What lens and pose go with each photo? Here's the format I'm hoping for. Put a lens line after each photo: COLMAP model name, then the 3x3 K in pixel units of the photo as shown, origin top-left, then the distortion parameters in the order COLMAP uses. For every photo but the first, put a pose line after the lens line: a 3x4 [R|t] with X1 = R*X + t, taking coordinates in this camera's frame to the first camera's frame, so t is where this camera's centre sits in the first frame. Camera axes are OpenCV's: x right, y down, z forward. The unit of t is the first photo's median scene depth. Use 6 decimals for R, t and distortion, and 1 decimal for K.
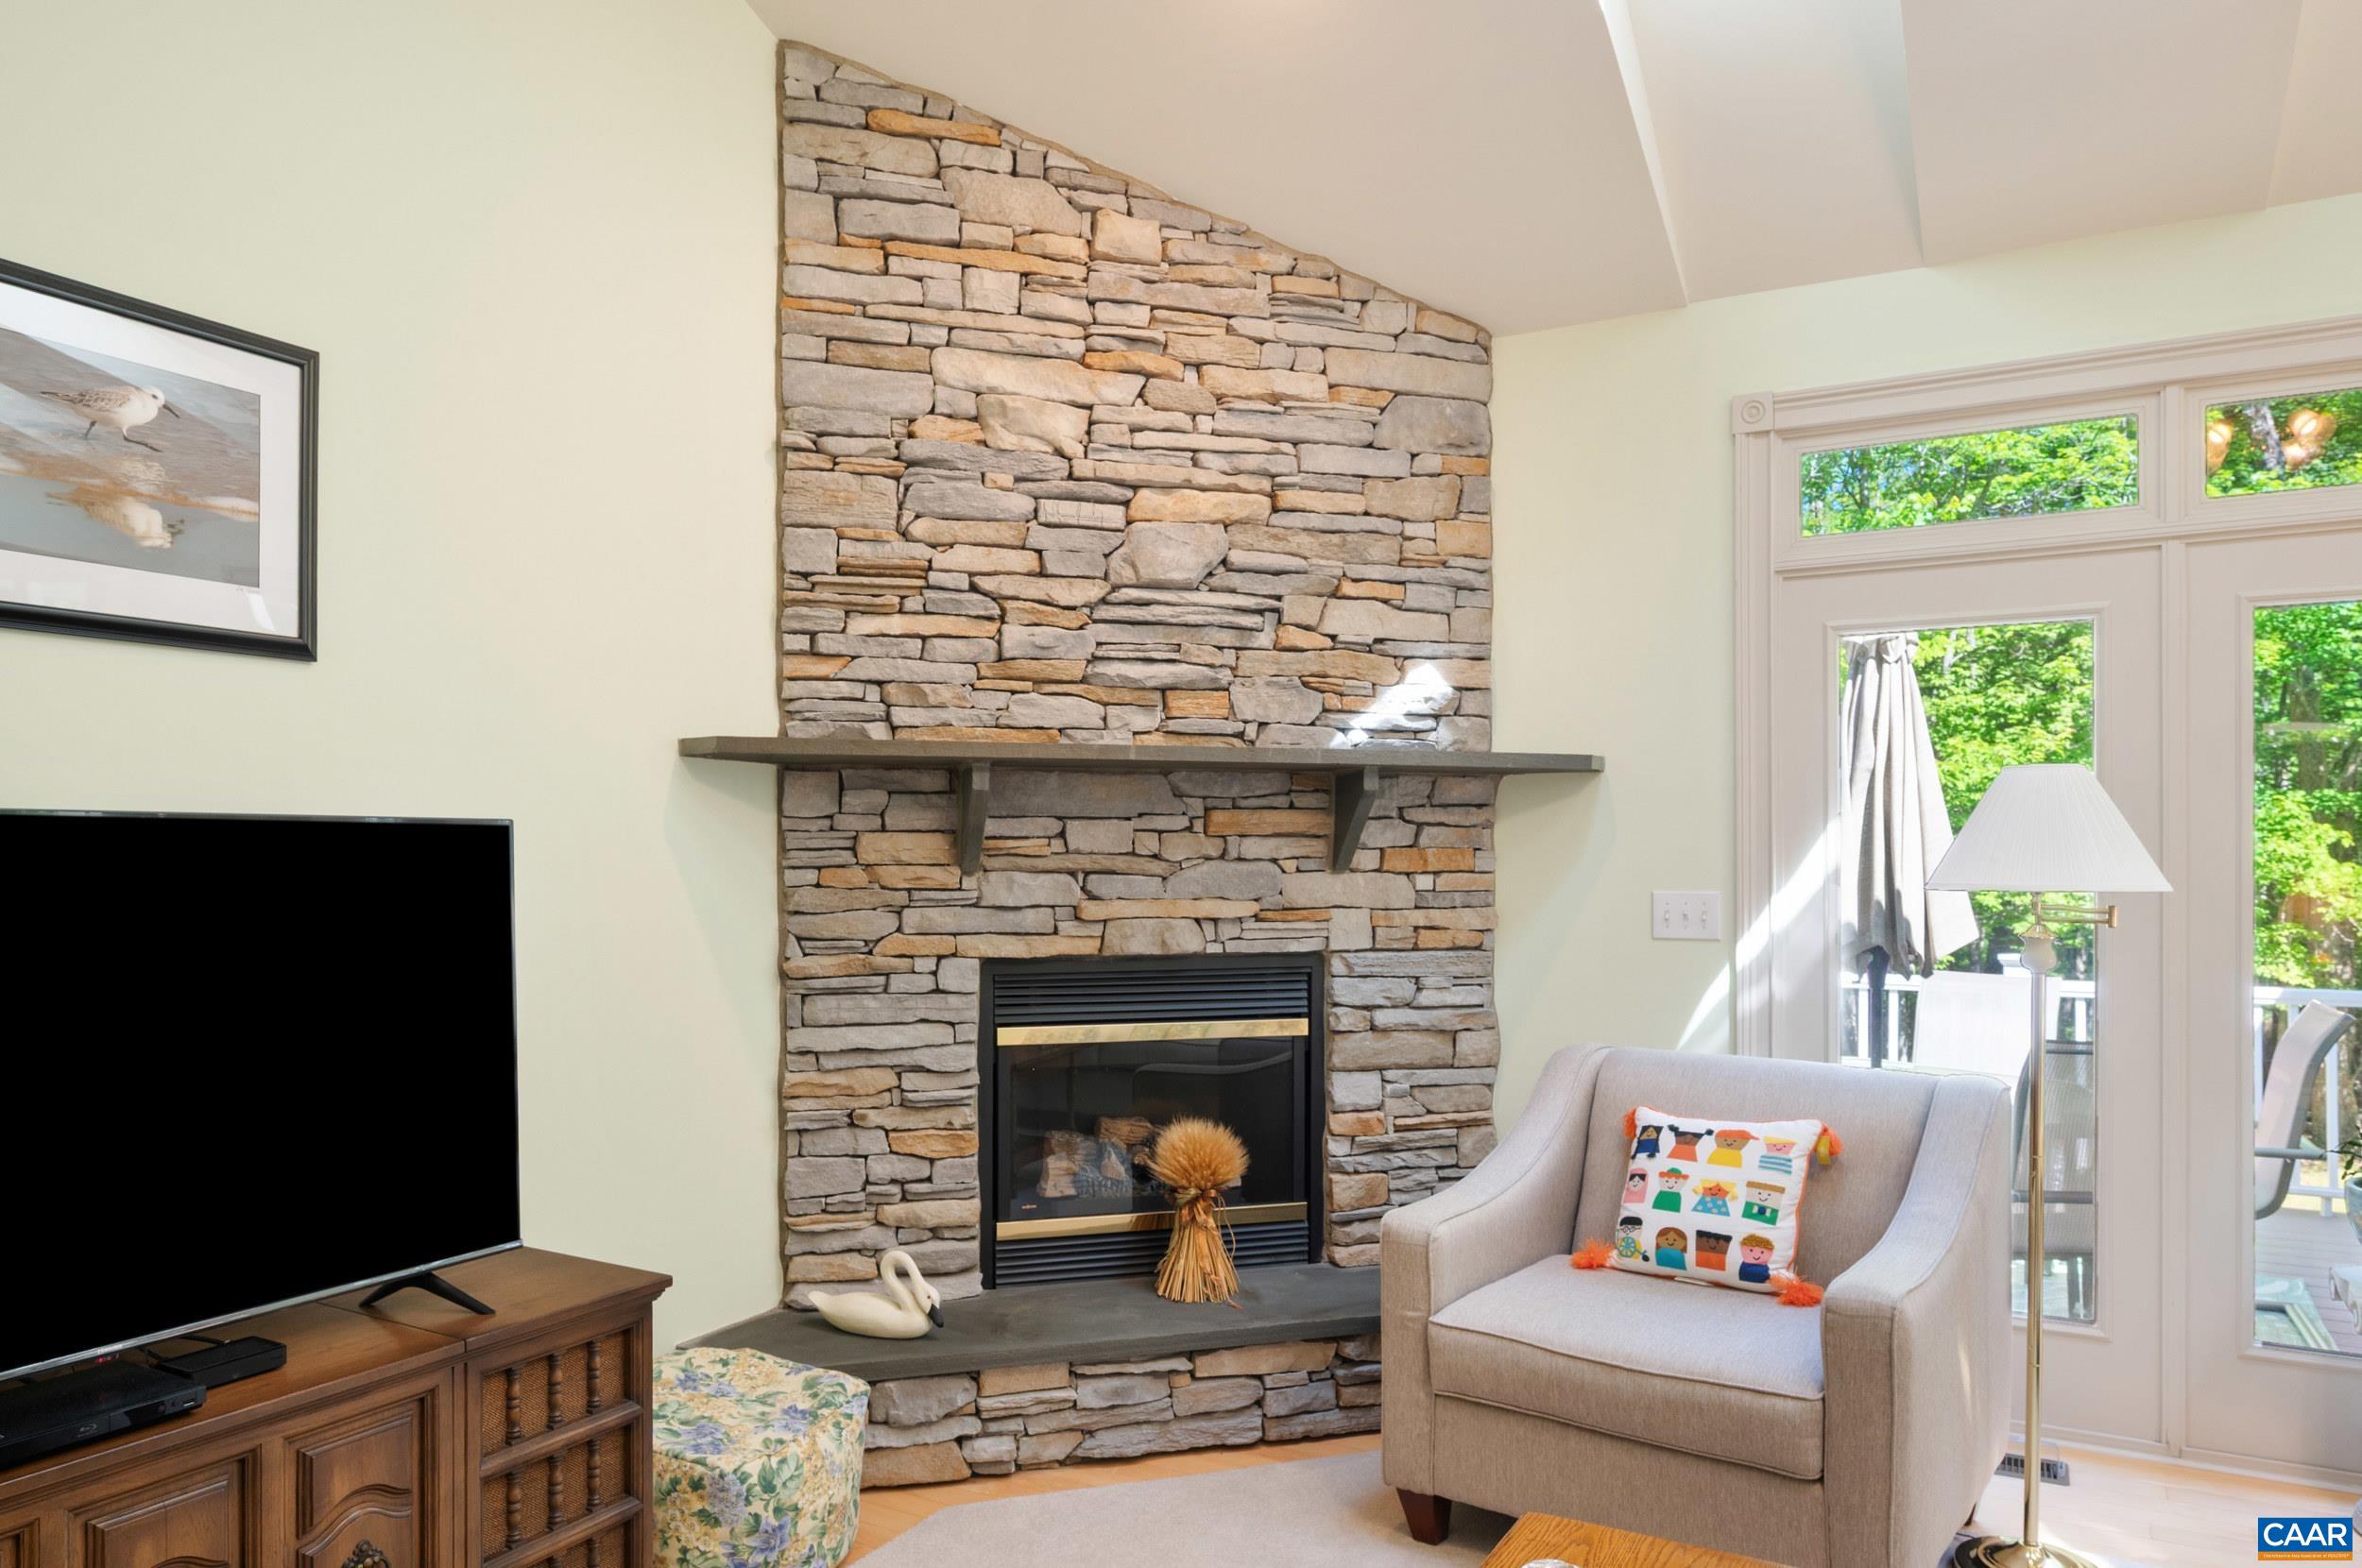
lens RADIAL K [[1524.6, 0, 1179.7], [0, 1524.6, 869.4], [0, 0, 1]] dist [-0.002145, -0.000622]
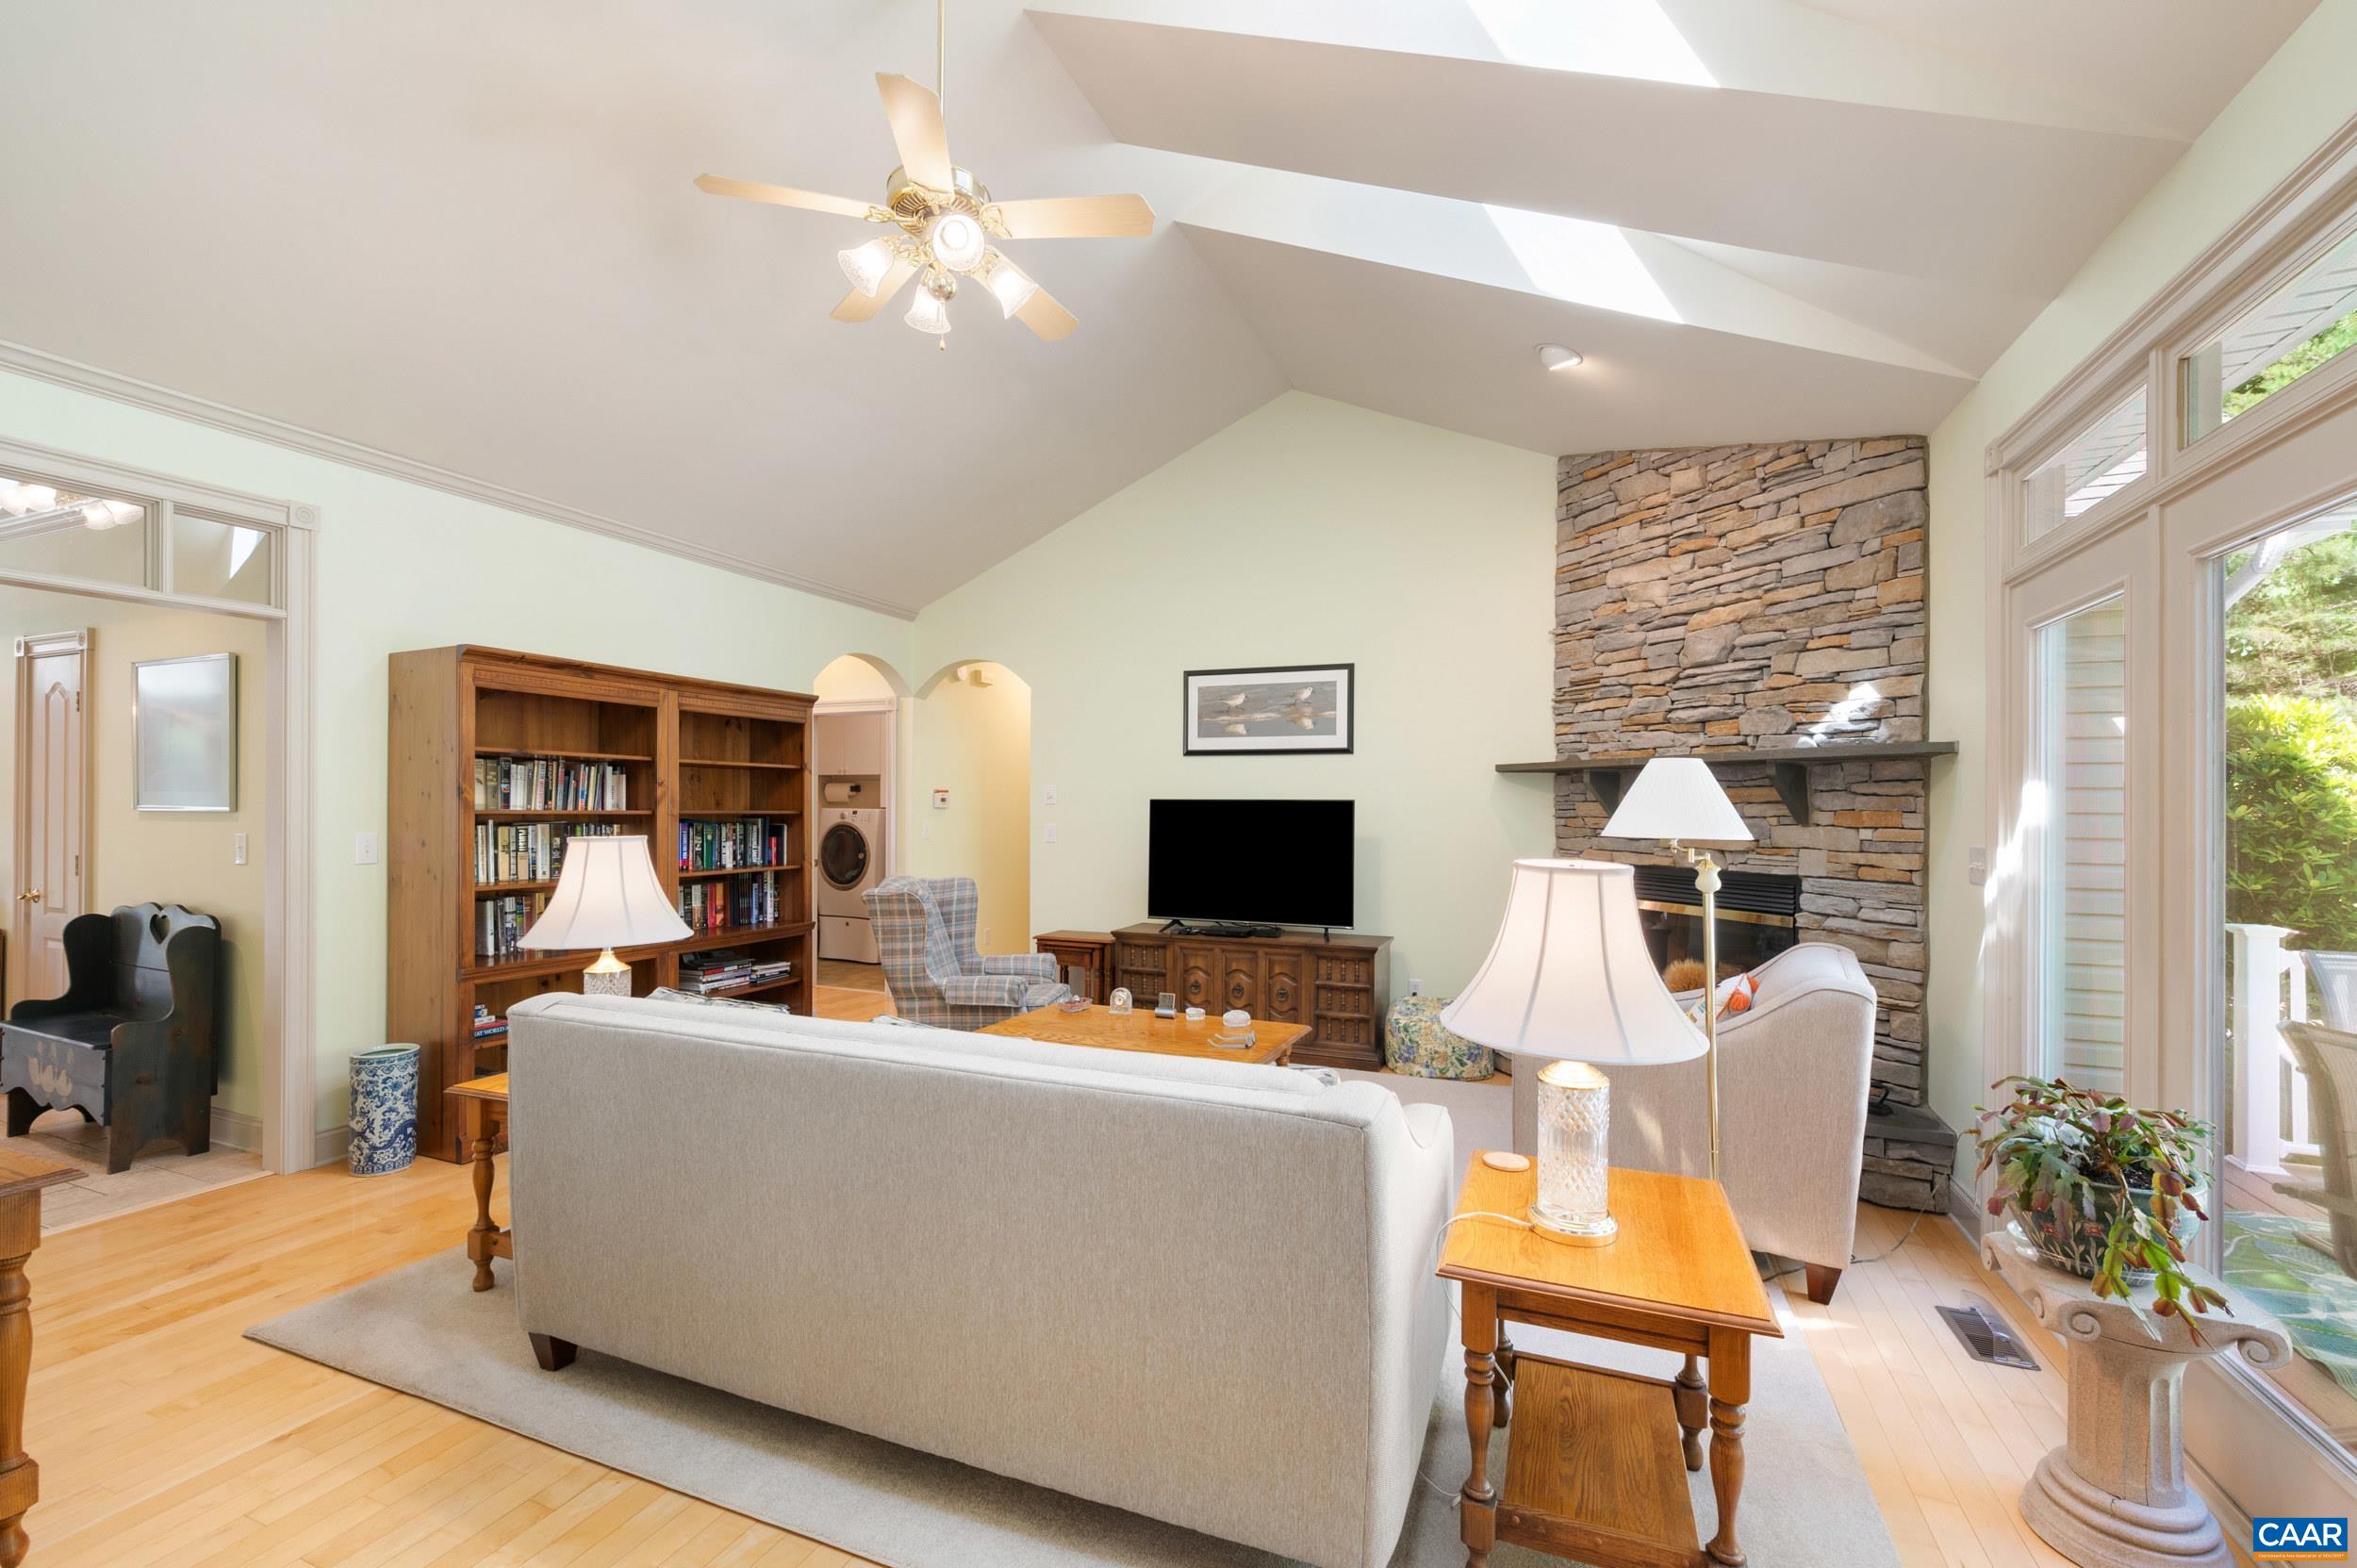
lens RADIAL K [[976.9, 0, 1181.6], [0, 976.9, 820.8], [0, 0, 1]] dist [-0.003791, 0.000032]
pose [[0.105991, 0.015150, -0.994252, 1.053110], [-0.016939, 0.999766, 0.013428, -0.006057], [0.994223, 0.015419, 0.106223, 0.260307]]
